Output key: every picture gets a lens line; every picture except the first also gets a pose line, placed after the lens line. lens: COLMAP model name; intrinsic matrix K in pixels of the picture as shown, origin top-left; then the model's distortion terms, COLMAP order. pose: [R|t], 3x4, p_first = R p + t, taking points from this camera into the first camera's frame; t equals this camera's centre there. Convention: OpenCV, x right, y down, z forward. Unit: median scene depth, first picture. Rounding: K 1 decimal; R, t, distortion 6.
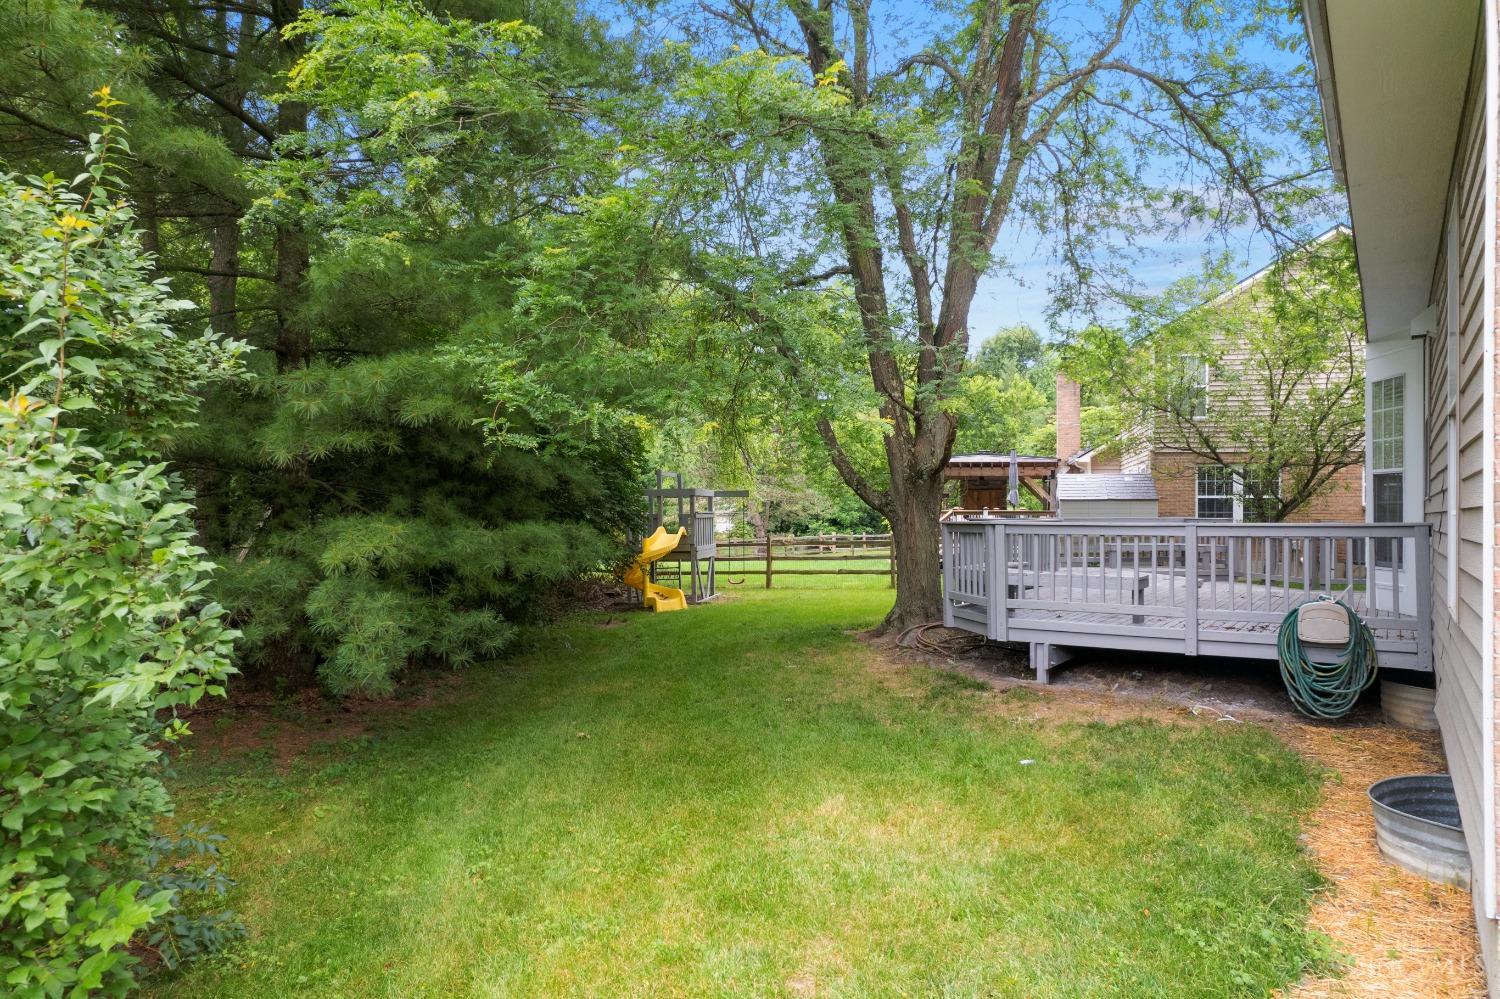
lens RADIAL K [[947.7, 0, 756.7], [0, 947.7, 501.5], [0, 0, 1]] dist [-0.050505, 0.000481]
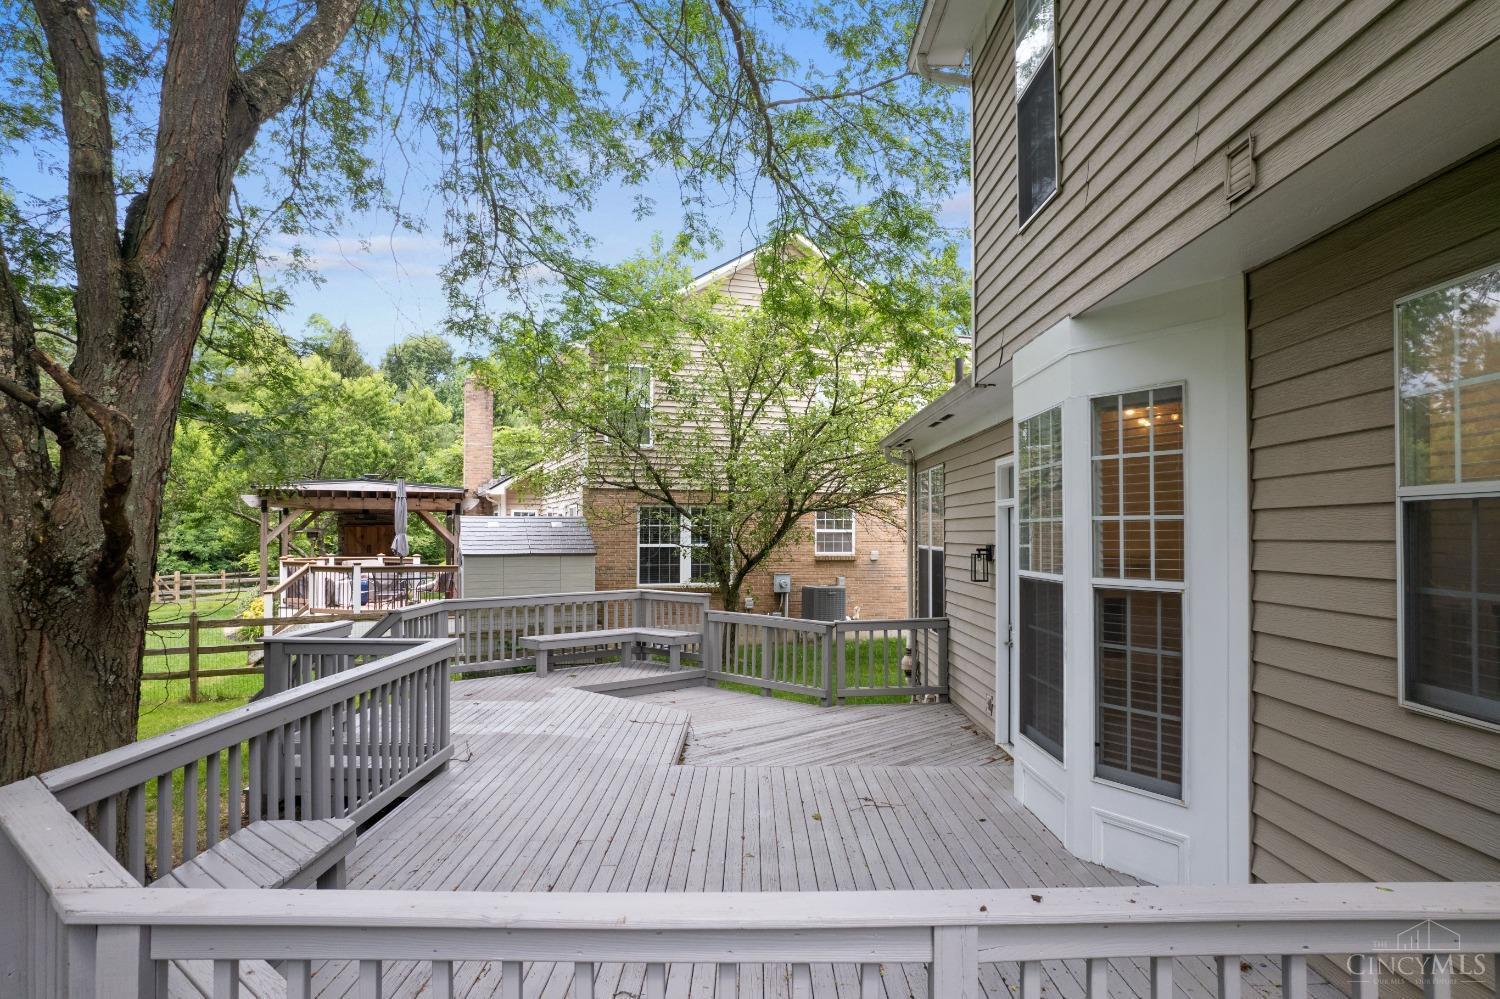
lens RADIAL K [[947.7, 0, 756.7], [0, 947.7, 501.5], [0, 0, 1]] dist [-0.050505, 0.000481]
pose [[0.822910, 0.015645, 0.567957, 0.104090], [-0.004264, 0.999763, -0.021361, -0.027161], [-0.568156, 0.015156, 0.822781, 0.303503]]
